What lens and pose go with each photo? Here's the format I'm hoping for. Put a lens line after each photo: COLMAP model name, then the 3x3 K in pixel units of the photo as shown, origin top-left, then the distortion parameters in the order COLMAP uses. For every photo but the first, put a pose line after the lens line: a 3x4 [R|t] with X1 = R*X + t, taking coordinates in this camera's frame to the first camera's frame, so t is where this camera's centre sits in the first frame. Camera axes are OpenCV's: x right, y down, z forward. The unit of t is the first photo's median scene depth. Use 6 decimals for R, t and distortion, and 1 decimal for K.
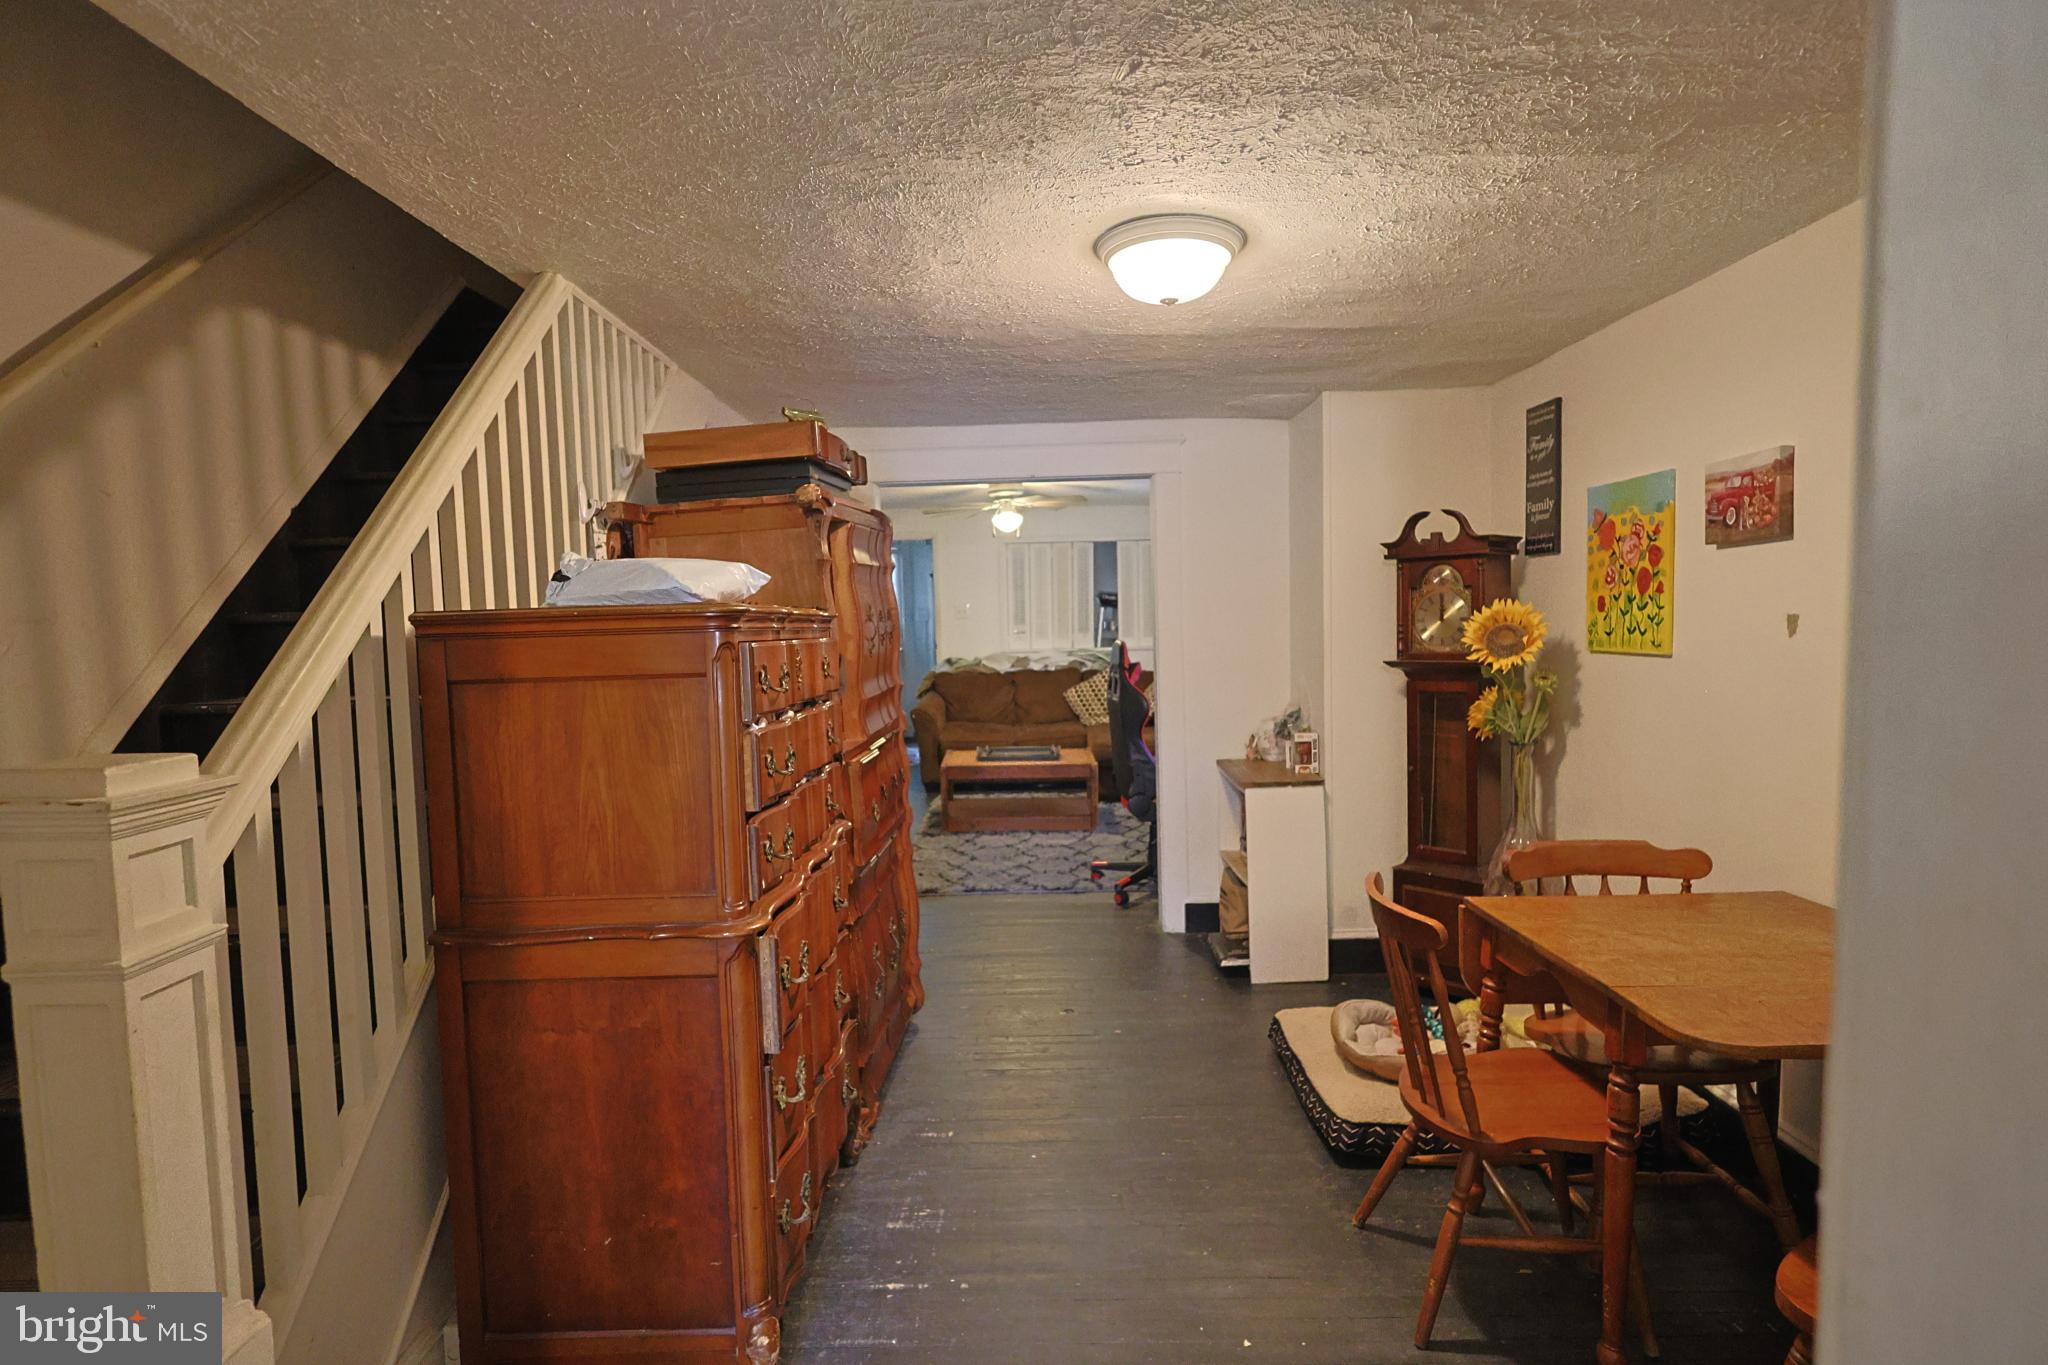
lens RADIAL K [[993.3, 0, 1022.1], [0, 993.3, 680.3], [0, 0, 1]] dist [-0.000387, -0.000139]
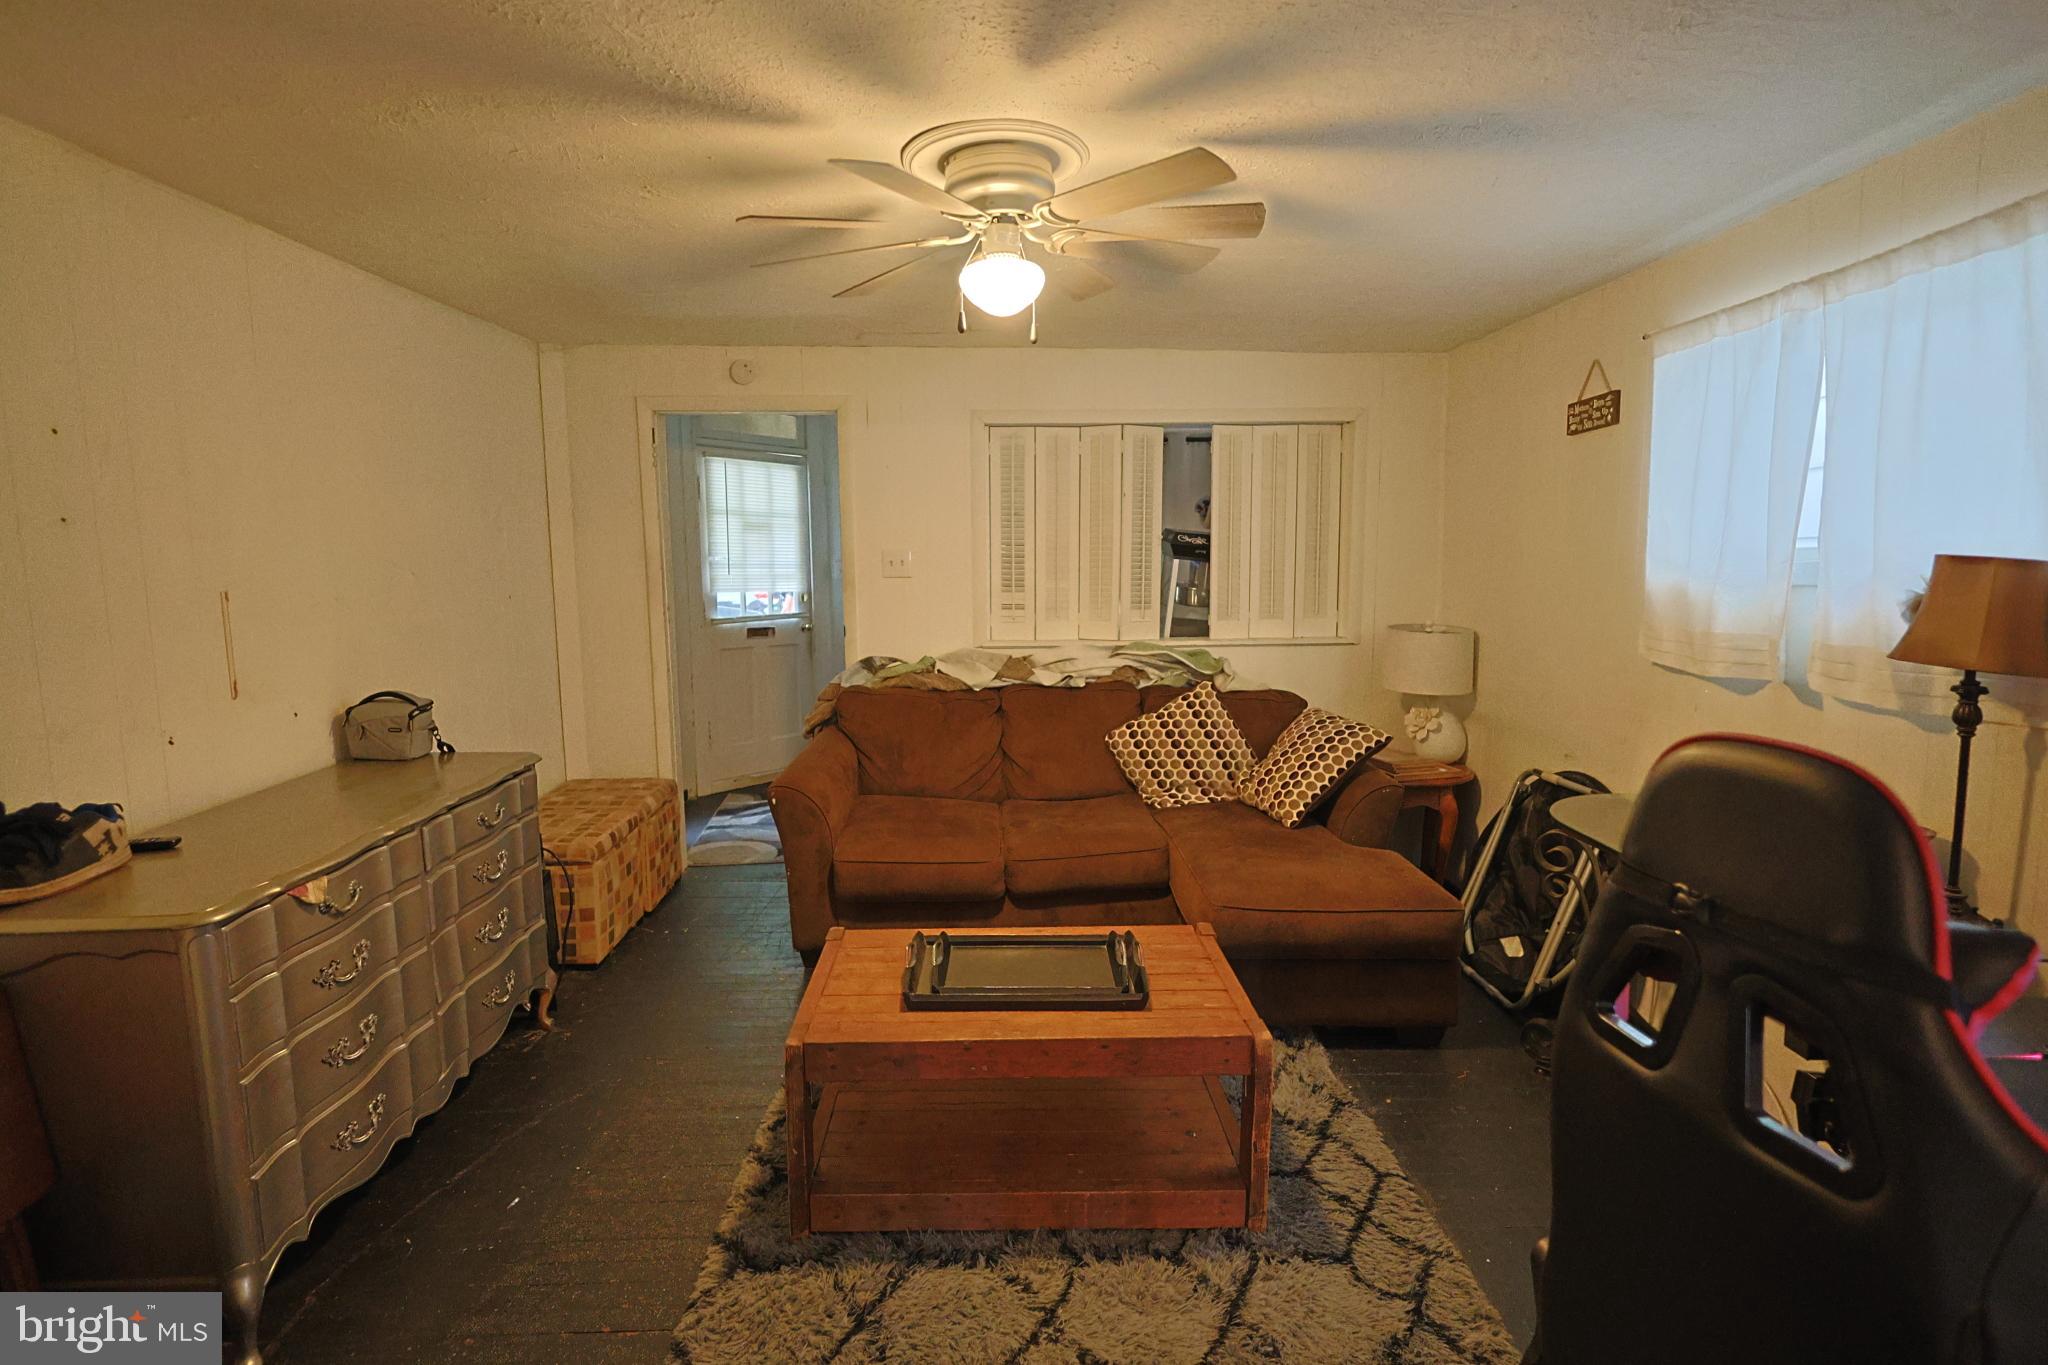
lens RADIAL K [[993.3, 0, 1024.2], [0, 993.3, 686.2], [0, 0, 1]] dist [-0.000387, -0.000139]
pose [[0.999716, 0.013008, 0.019967, -0.006701], [-0.013785, 0.999132, 0.039309, -0.028534], [-0.019439, -0.039573, 0.999028, 0.507897]]
